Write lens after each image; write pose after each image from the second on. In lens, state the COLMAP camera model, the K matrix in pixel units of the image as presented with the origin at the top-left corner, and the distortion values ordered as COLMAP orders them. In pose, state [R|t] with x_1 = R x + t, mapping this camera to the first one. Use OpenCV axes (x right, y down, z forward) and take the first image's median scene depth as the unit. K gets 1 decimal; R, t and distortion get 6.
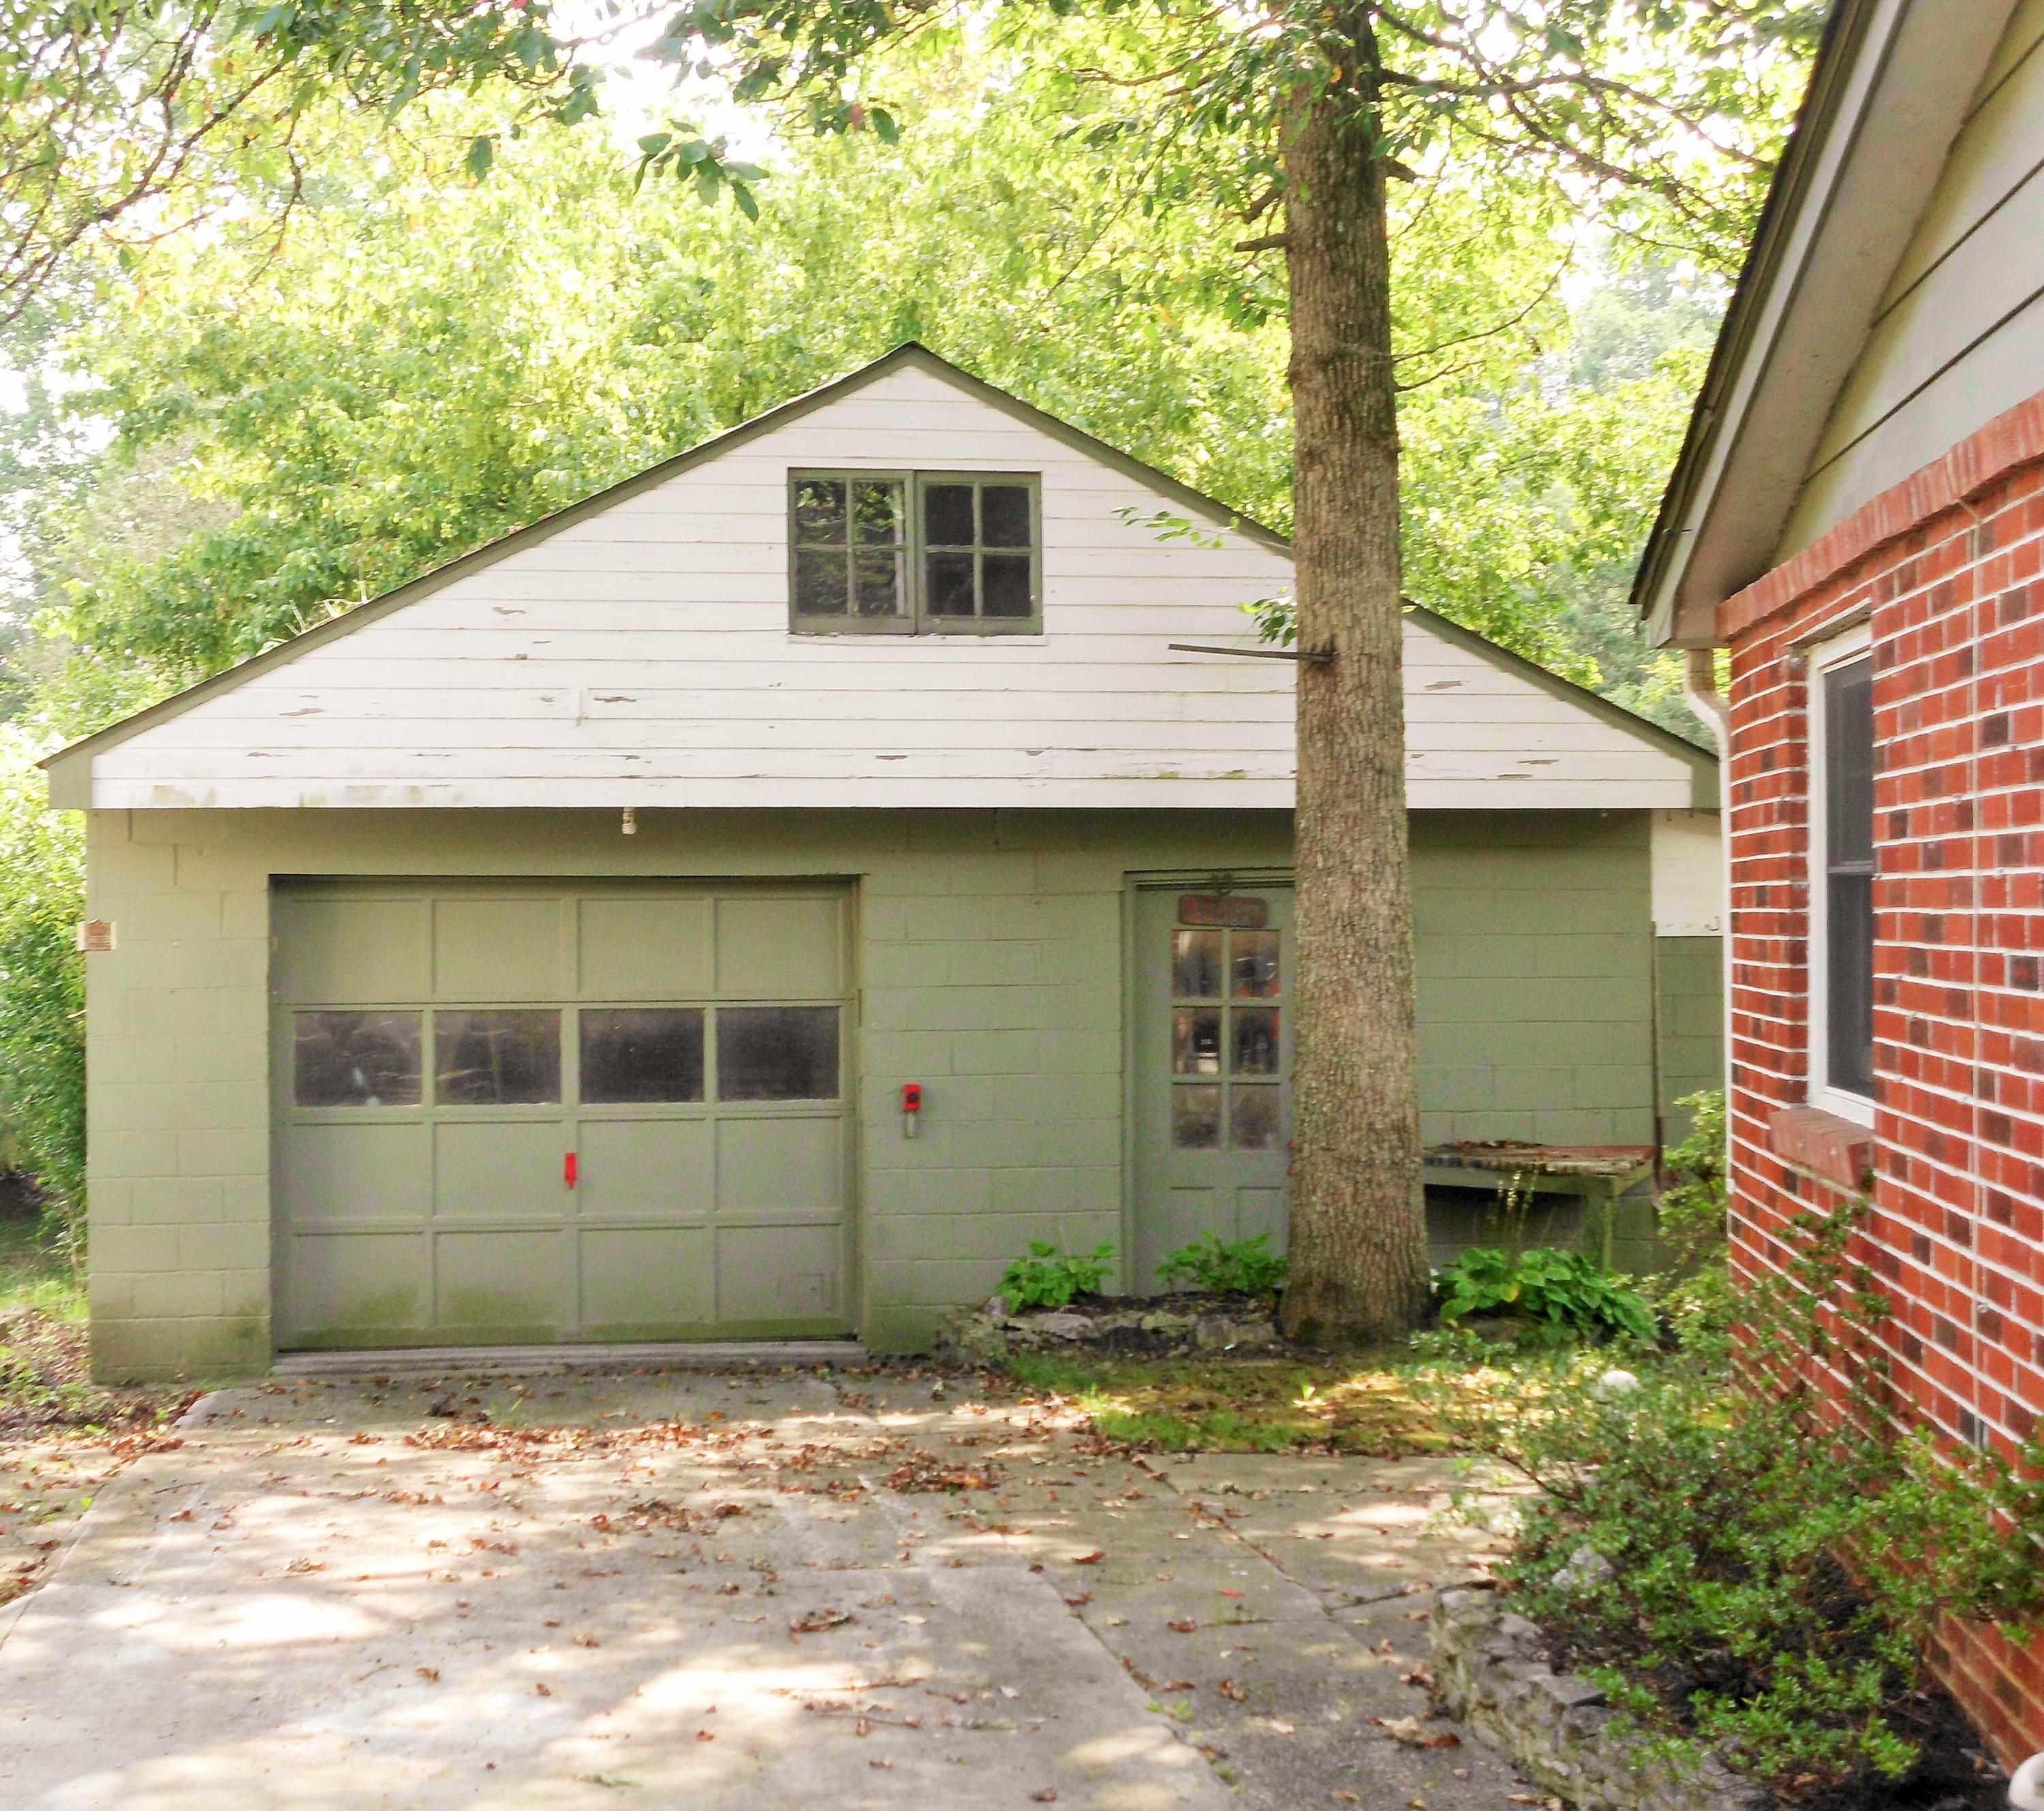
lens RADIAL K [[3503.7, 0, 1022.0], [0, 3503.7, 905.5], [0, 0, 1]] dist [0.018818, -0.019515]
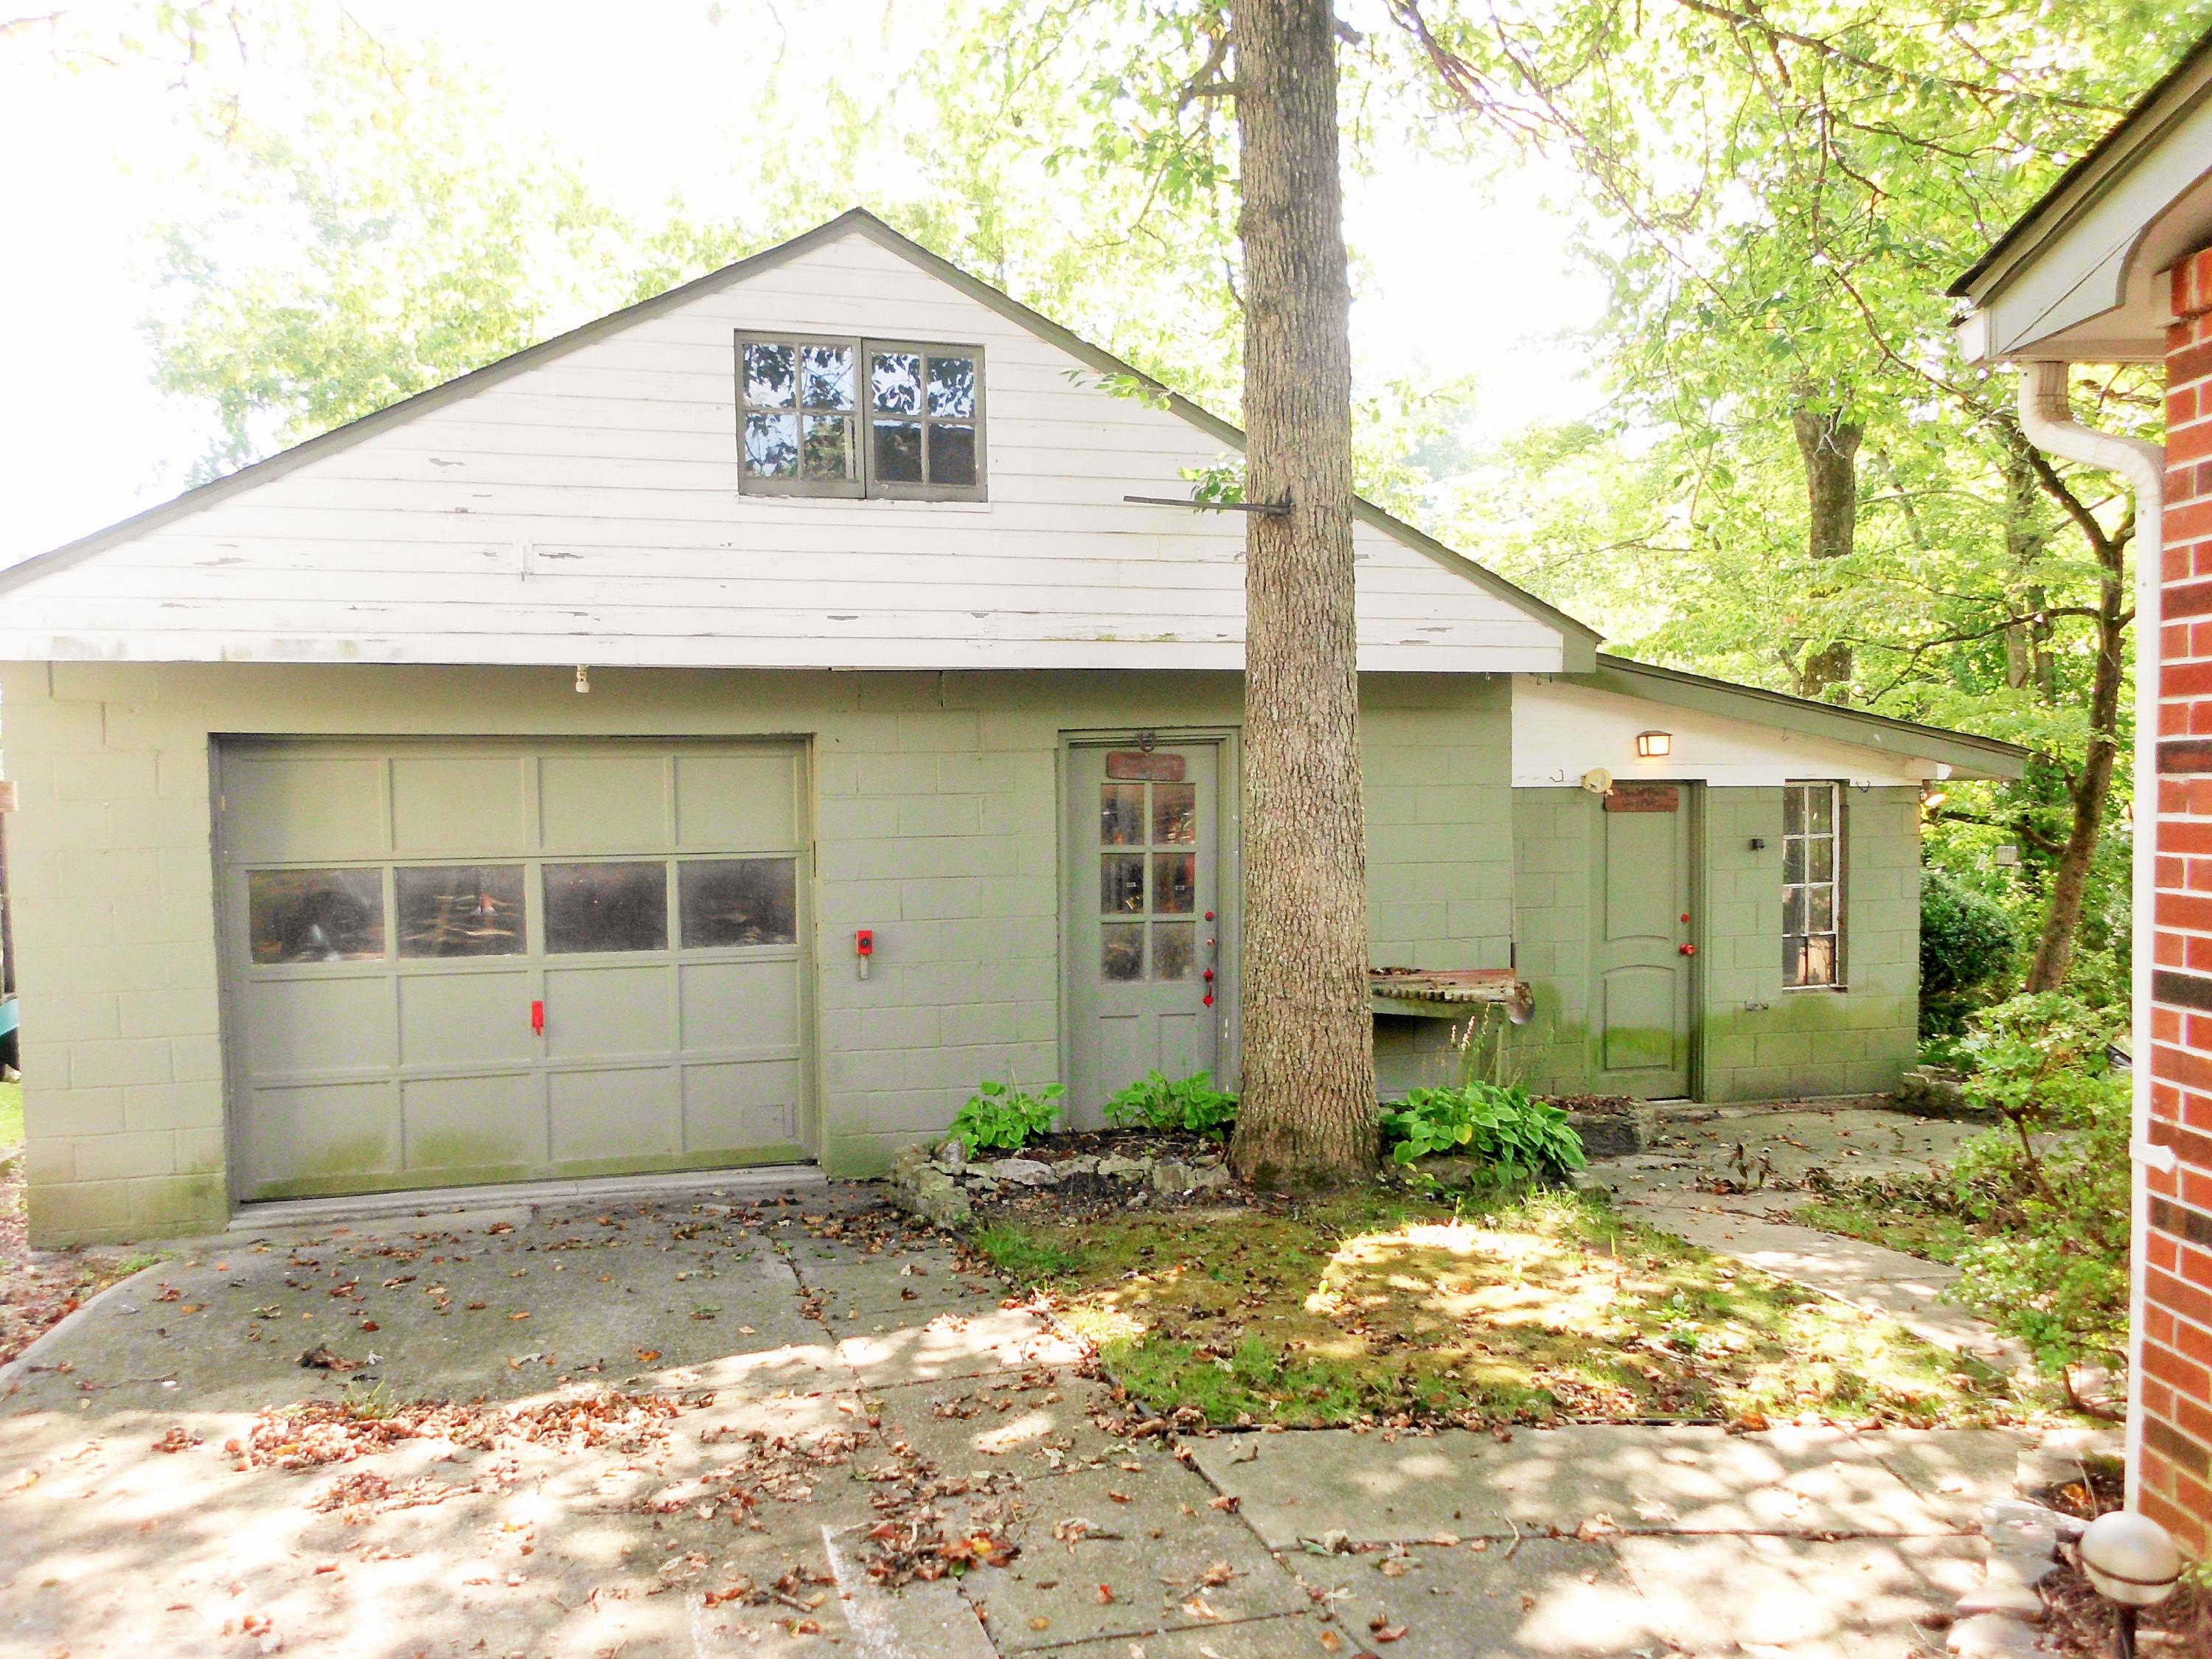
lens RADIAL K [[1814.0, 0, 1130.1], [0, 1814.0, 852.1], [0, 0, 1]] dist [-0.060195, 0.200128]
pose [[0.991985, -0.011660, 0.125815, -0.020750], [0.006703, 0.999187, 0.039749, 0.005927], [-0.126176, -0.038587, 0.991257, 0.452827]]
